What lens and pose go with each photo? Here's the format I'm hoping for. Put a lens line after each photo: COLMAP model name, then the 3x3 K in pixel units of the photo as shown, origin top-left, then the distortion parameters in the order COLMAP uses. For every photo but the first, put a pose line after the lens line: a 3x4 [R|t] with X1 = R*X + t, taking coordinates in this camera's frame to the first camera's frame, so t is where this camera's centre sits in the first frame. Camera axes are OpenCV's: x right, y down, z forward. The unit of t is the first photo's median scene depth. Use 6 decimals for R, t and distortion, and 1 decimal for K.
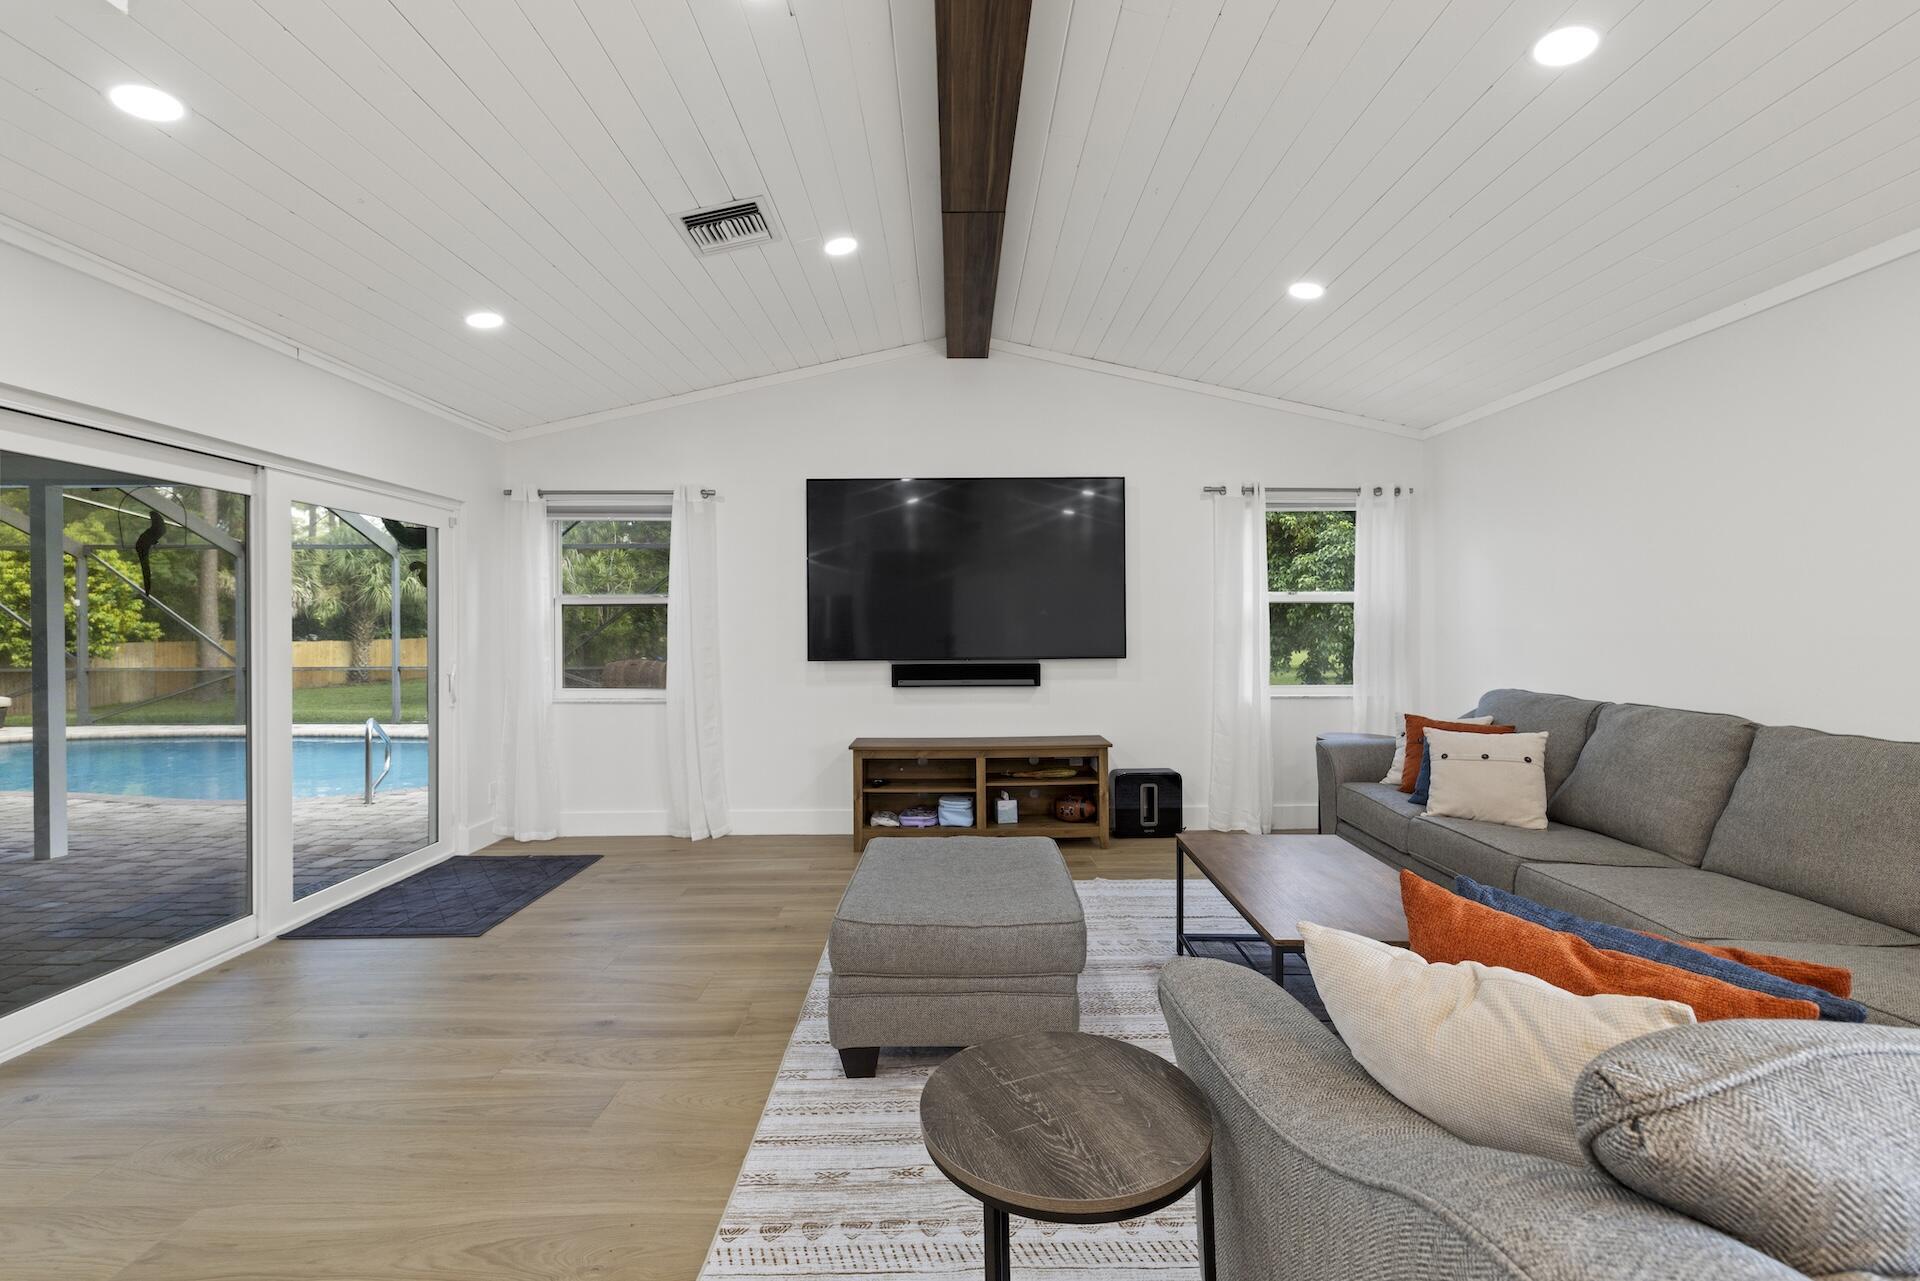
lens RADIAL K [[840.2, 0, 971.4], [0, 840.2, 629.2], [0, 0, 1]] dist [-0.009735, 0.000115]
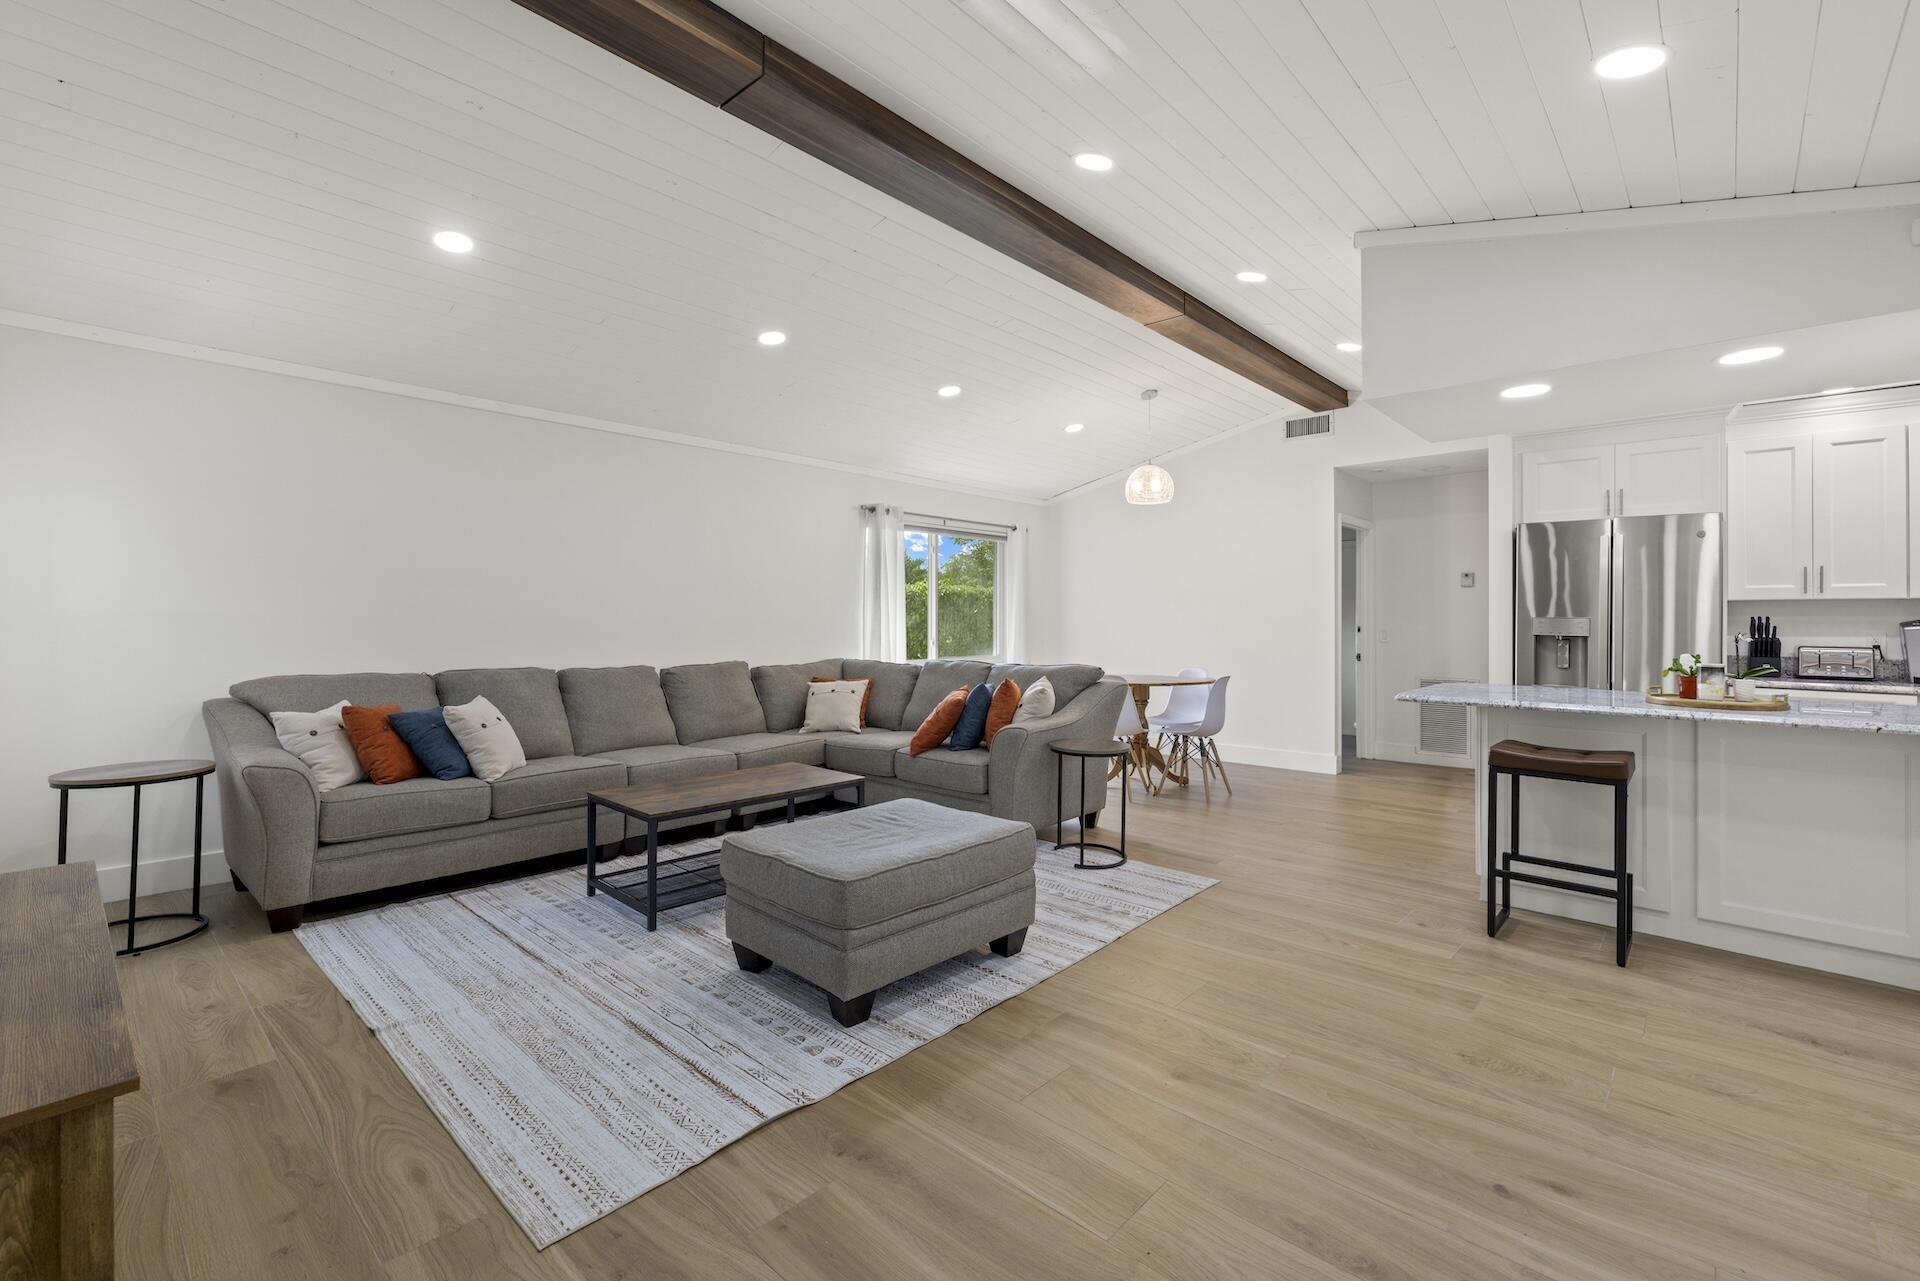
lens RADIAL K [[840.2, 0, 958.7], [0, 840.2, 625.9], [0, 0, 1]] dist [-0.009735, 0.000115]
pose [[-0.732706, -0.012176, 0.680437, -1.017534], [-0.004980, 0.999909, 0.012531, 0.011231], [-0.680527, 0.005793, -0.732700, 2.134584]]
